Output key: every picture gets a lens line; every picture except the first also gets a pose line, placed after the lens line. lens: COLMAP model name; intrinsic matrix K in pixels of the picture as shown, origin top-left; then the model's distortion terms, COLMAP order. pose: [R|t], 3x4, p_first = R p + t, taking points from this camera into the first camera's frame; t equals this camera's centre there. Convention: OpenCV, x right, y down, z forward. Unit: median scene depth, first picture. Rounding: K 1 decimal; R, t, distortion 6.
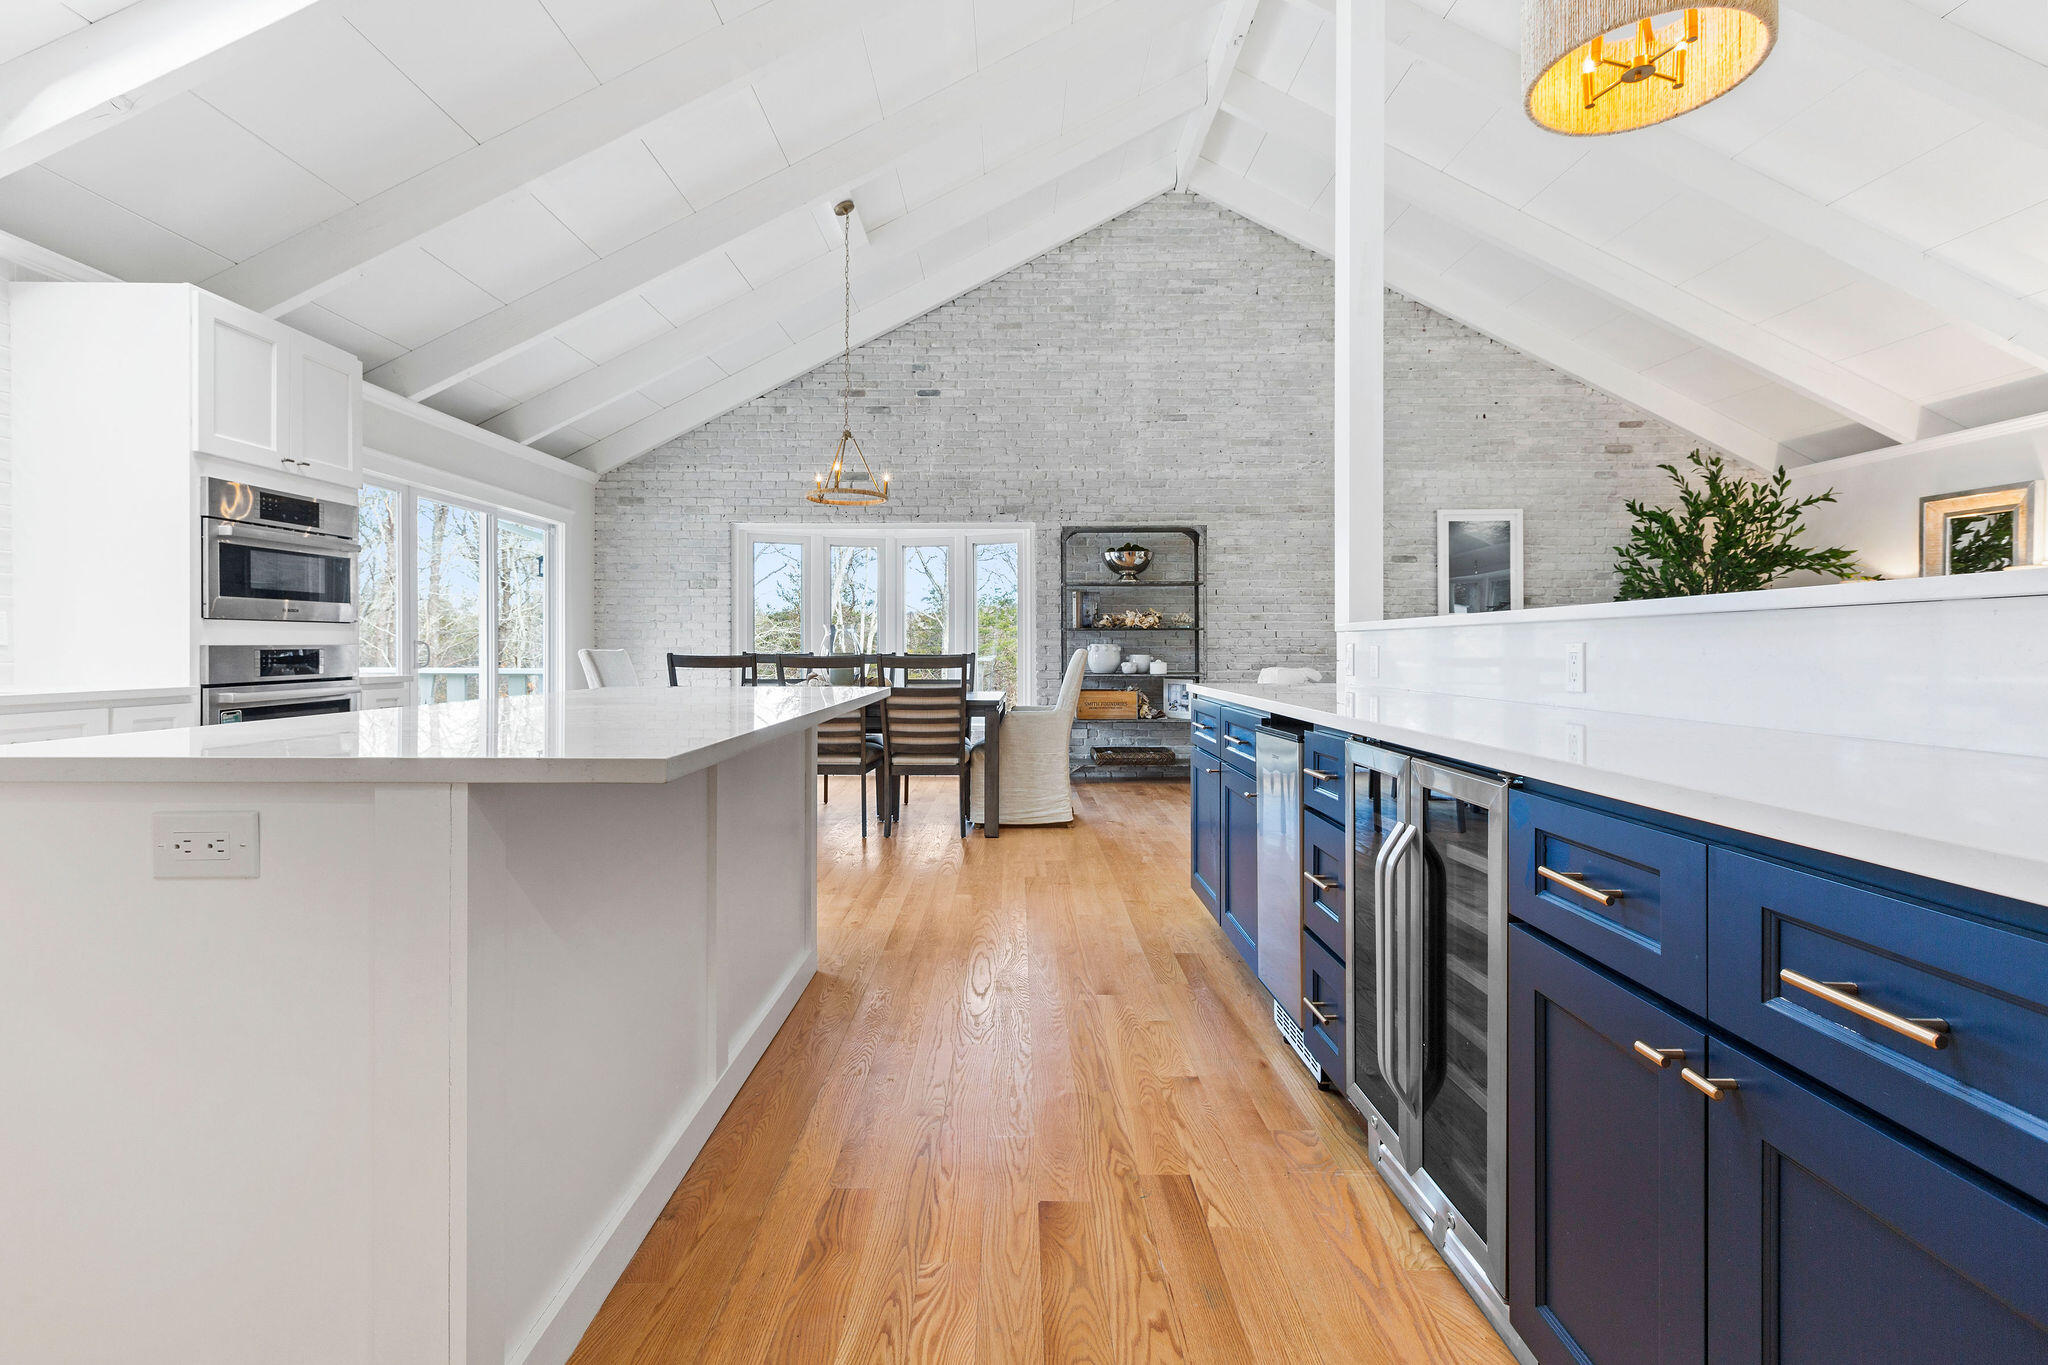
lens RADIAL K [[949.3, 0, 1014.7], [0, 949.3, 649.1], [0, 0, 1]] dist [0.011122, -0.000299]
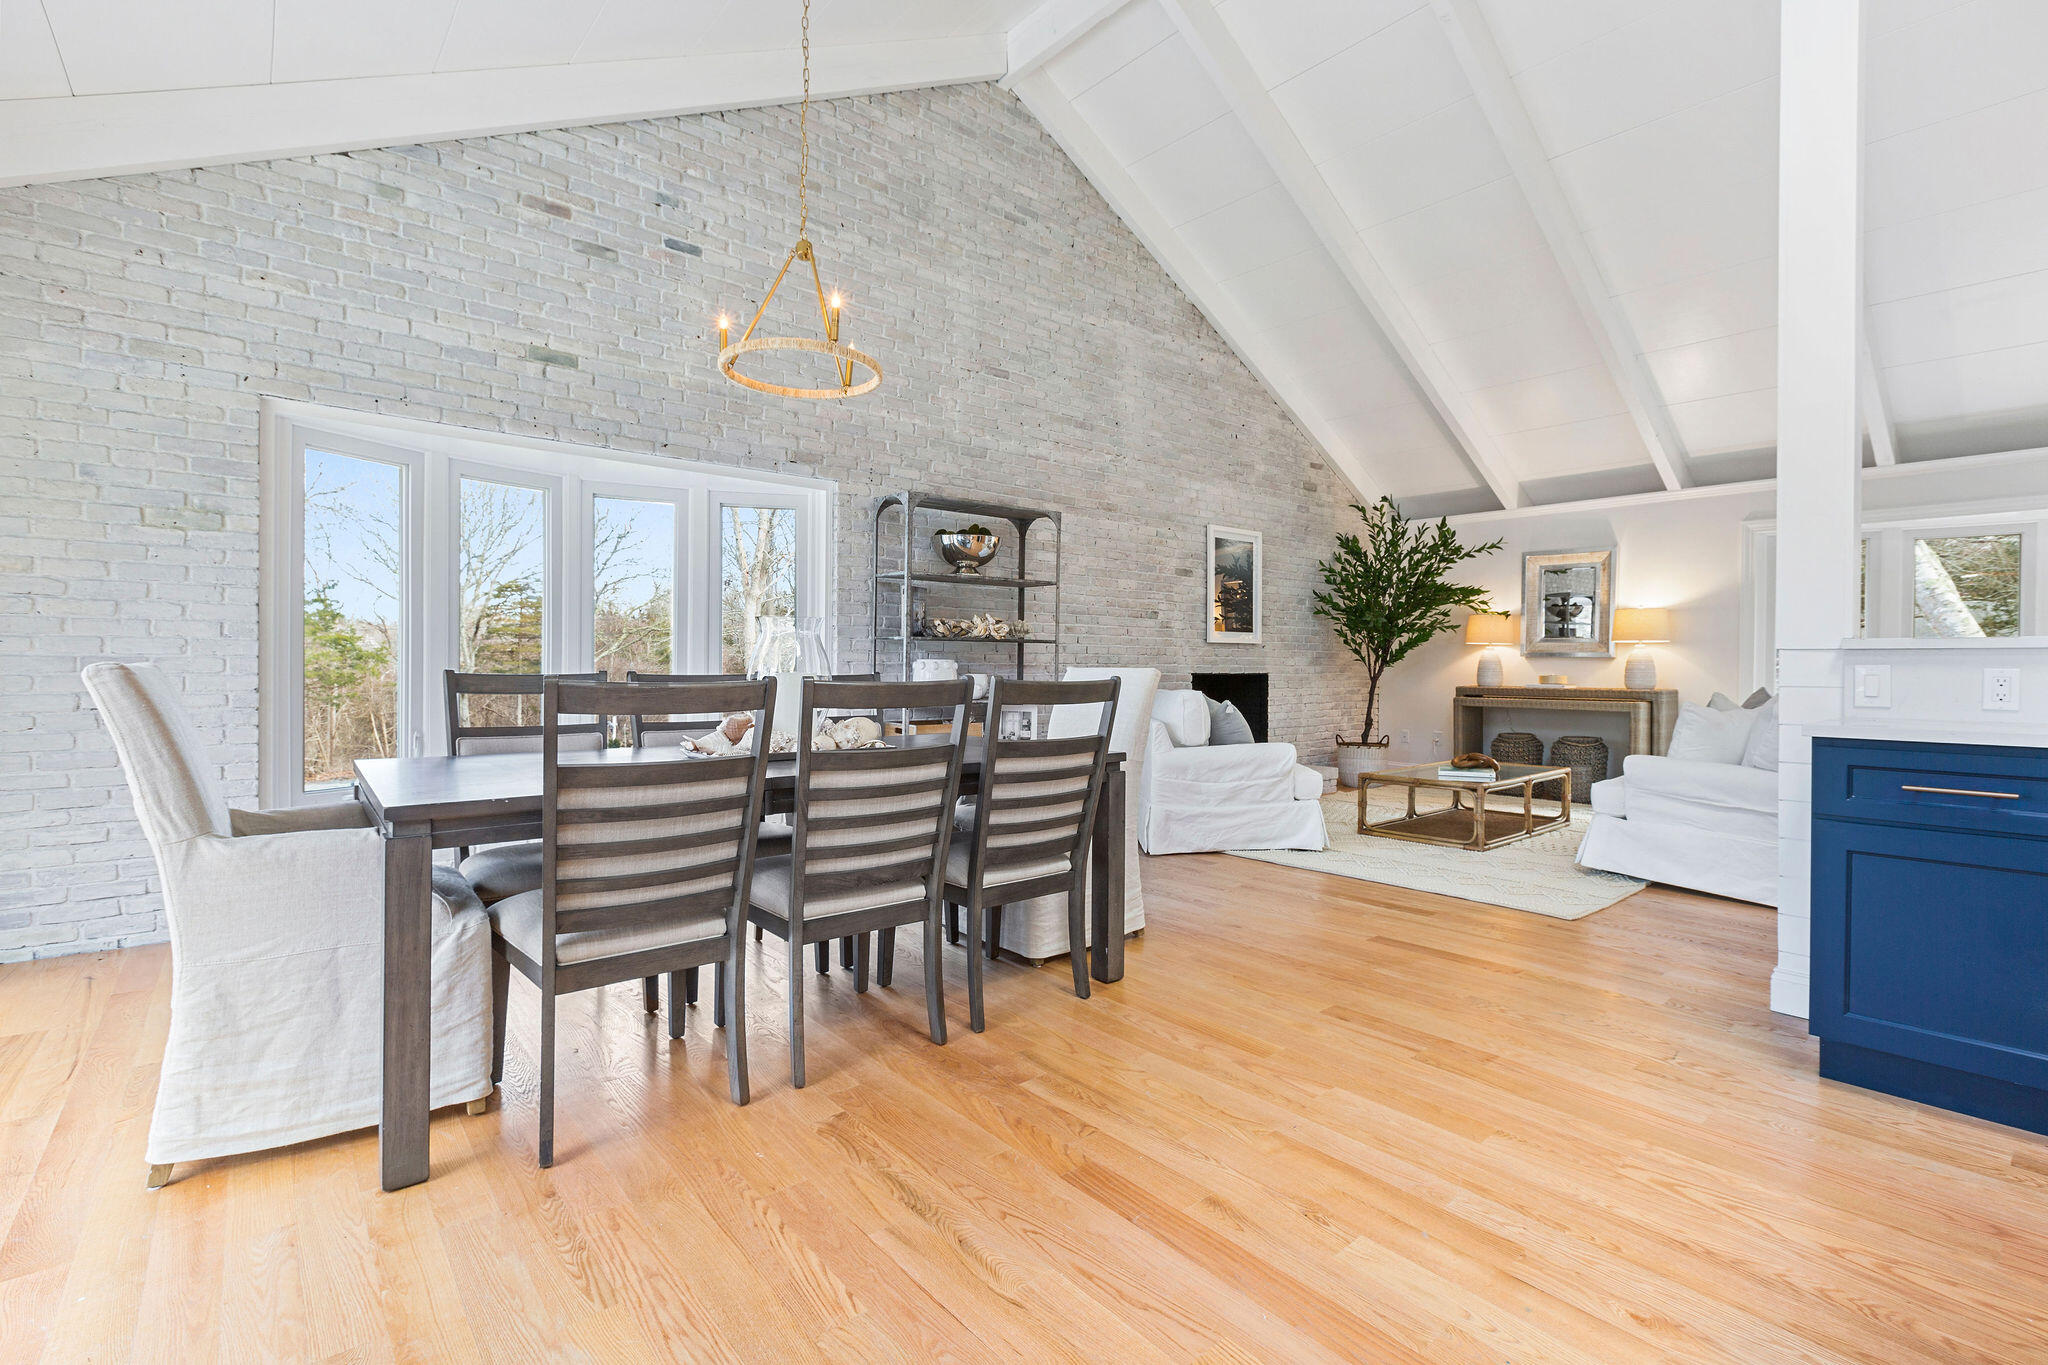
lens RADIAL K [[919.0, 0, 1012.2], [0, 919.0, 671.1], [0, 0, 1]] dist [0.003195, -0.000537]
pose [[0.762121, 0.001654, 0.647433, -0.314562], [-0.004963, 0.999982, 0.003287, 0.001280], [-0.647416, -0.005718, 0.762115, 0.410423]]
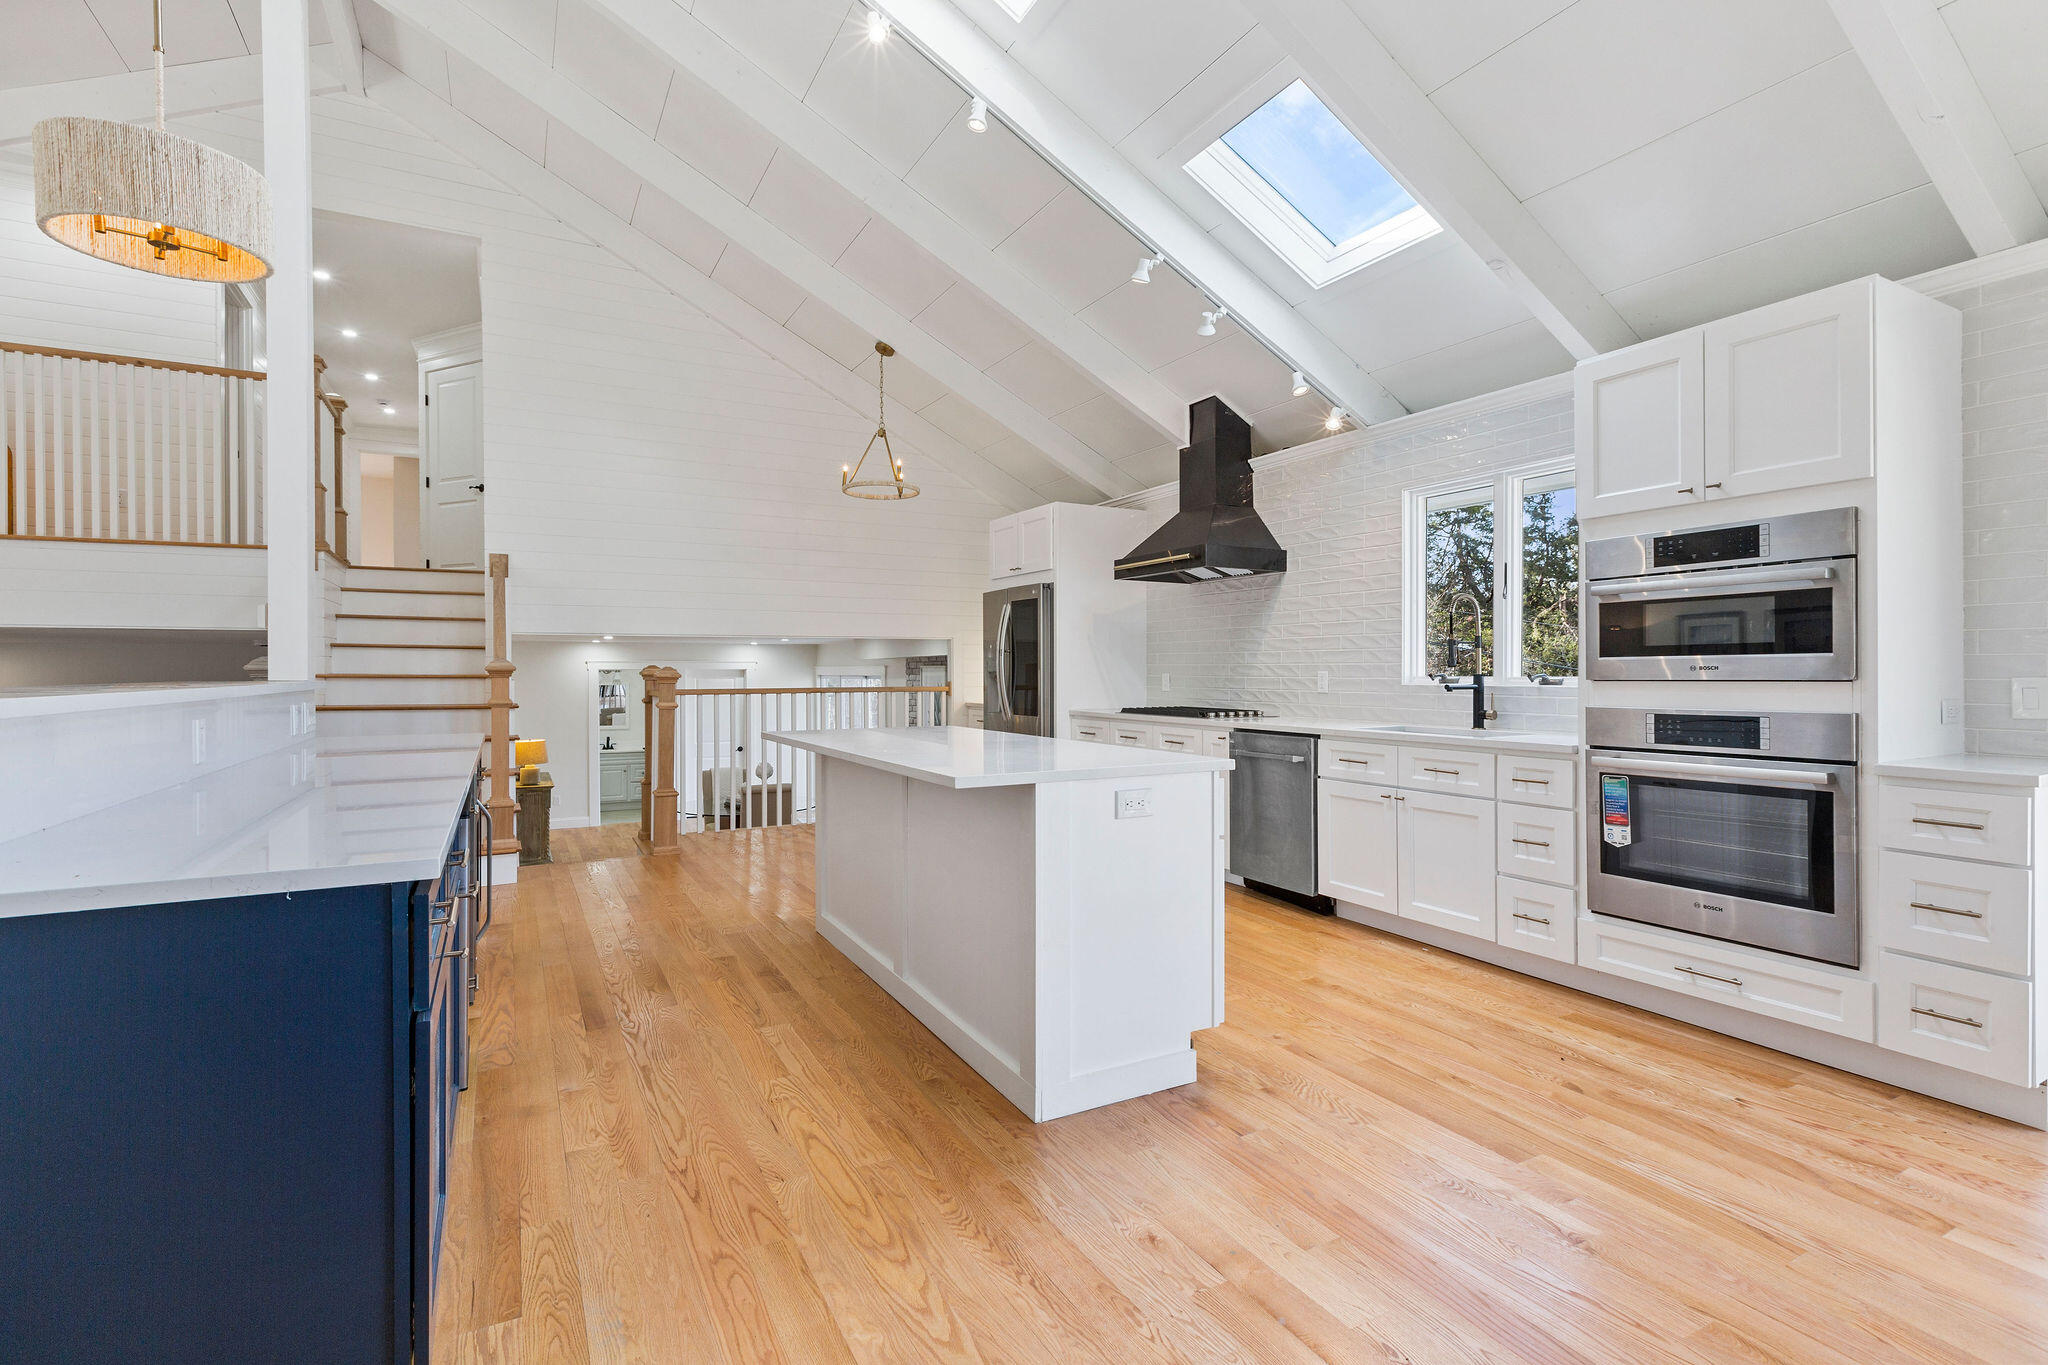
lens RADIAL K [[947.9, 0, 997.9], [0, 947.9, 666.1], [0, 0, 1]] dist [0.000590, -0.000026]
pose [[-0.886617, -0.001411, -0.462502, 0.077193], [0.000236, 0.999994, -0.003503, -0.018780], [0.462504, -0.003215, -0.886611, 0.689477]]
